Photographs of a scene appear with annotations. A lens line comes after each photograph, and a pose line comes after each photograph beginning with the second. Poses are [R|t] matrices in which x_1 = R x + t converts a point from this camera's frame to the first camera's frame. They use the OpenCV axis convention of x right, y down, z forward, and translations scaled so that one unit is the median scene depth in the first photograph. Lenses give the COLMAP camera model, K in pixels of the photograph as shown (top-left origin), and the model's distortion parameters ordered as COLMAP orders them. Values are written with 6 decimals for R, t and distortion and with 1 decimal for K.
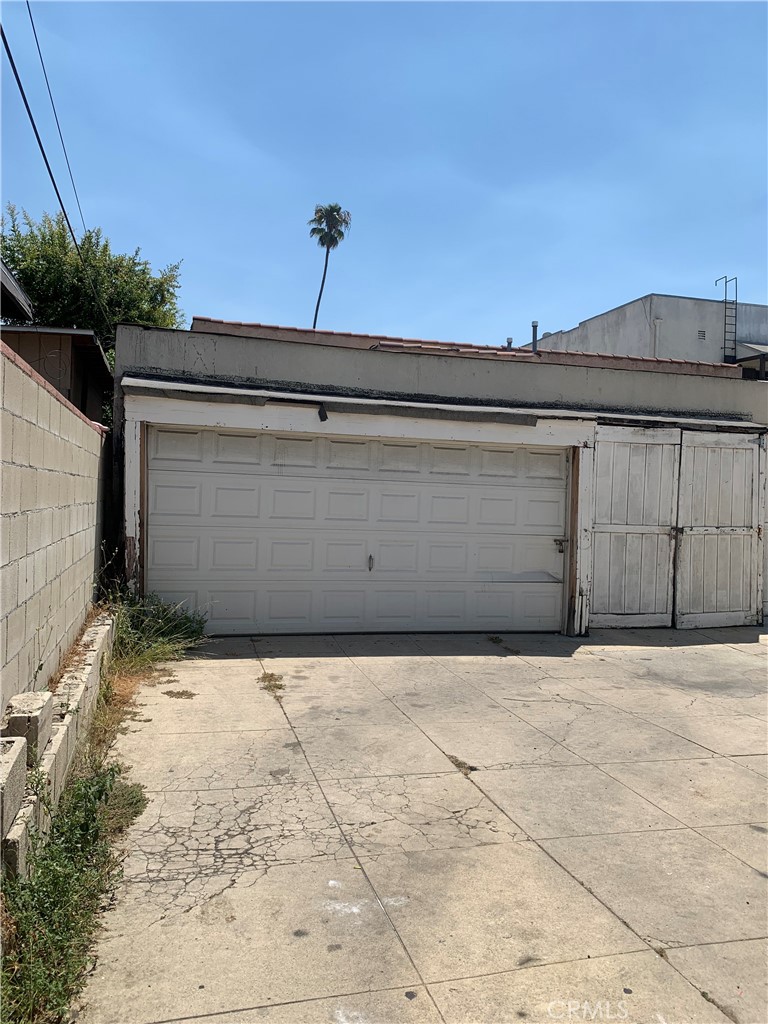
lens RADIAL K [[777.2, 0, 380.7], [0, 777.2, 507.2], [0, 0, 1]] dist [0.038453, -0.046388]
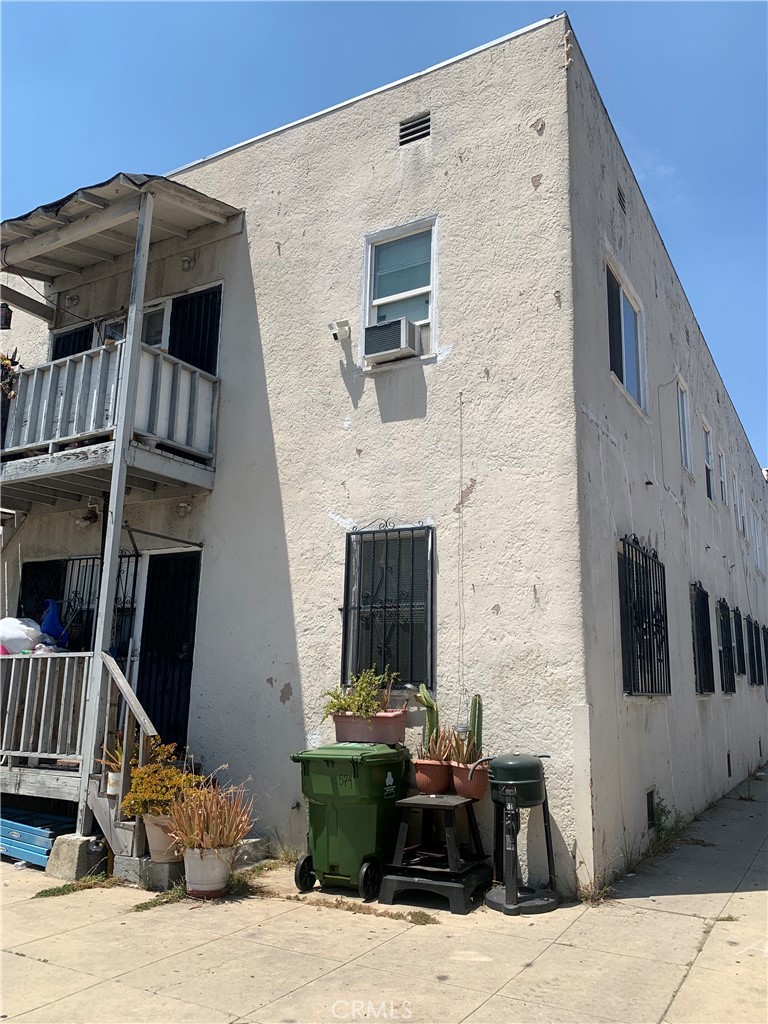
lens RADIAL K [[777.2, 0, 391.7], [0, 777.2, 506.5], [0, 0, 1]] dist [0.038453, -0.046388]
pose [[-0.707185, 0.115741, 0.697490, -0.423302], [-0.035022, 0.979565, -0.198057, -0.040973], [-0.706160, -0.164490, -0.688680, 2.425936]]
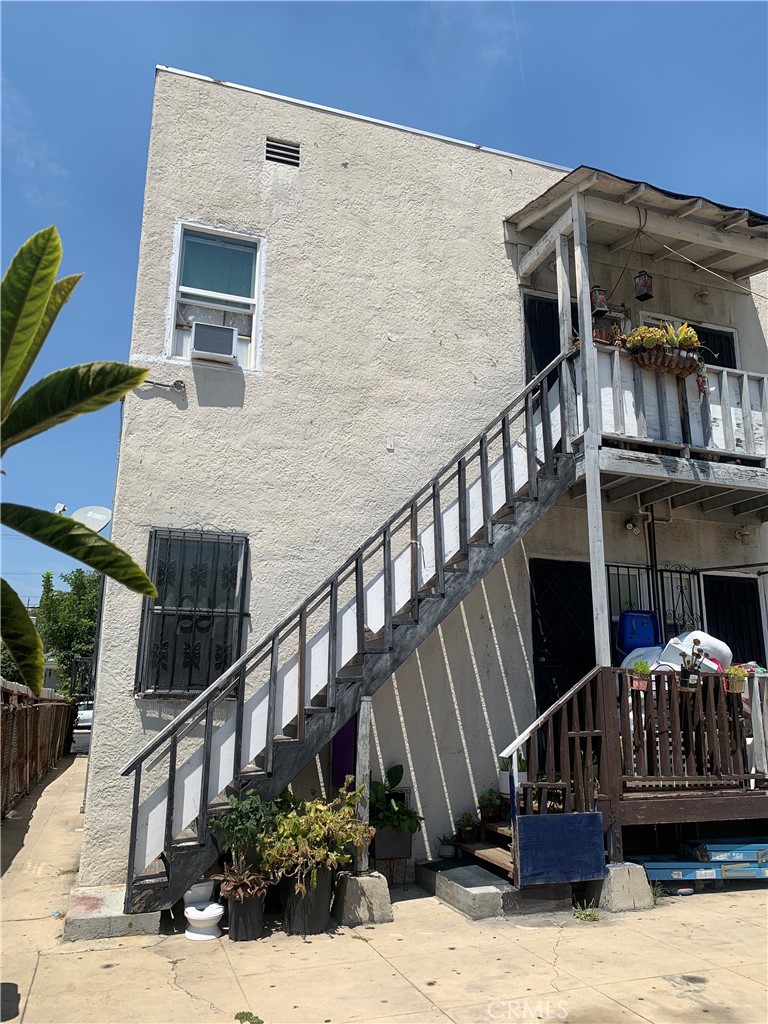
lens RADIAL K [[777.2, 0, 381.6], [0, 777.2, 511.5], [0, 0, 1]] dist [0.038453, -0.046388]
pose [[-0.997583, -0.044195, -0.053611, 3.523871], [-0.030178, 0.970643, -0.238625, 0.097425], [0.062583, -0.236430, -0.969631, 3.828264]]
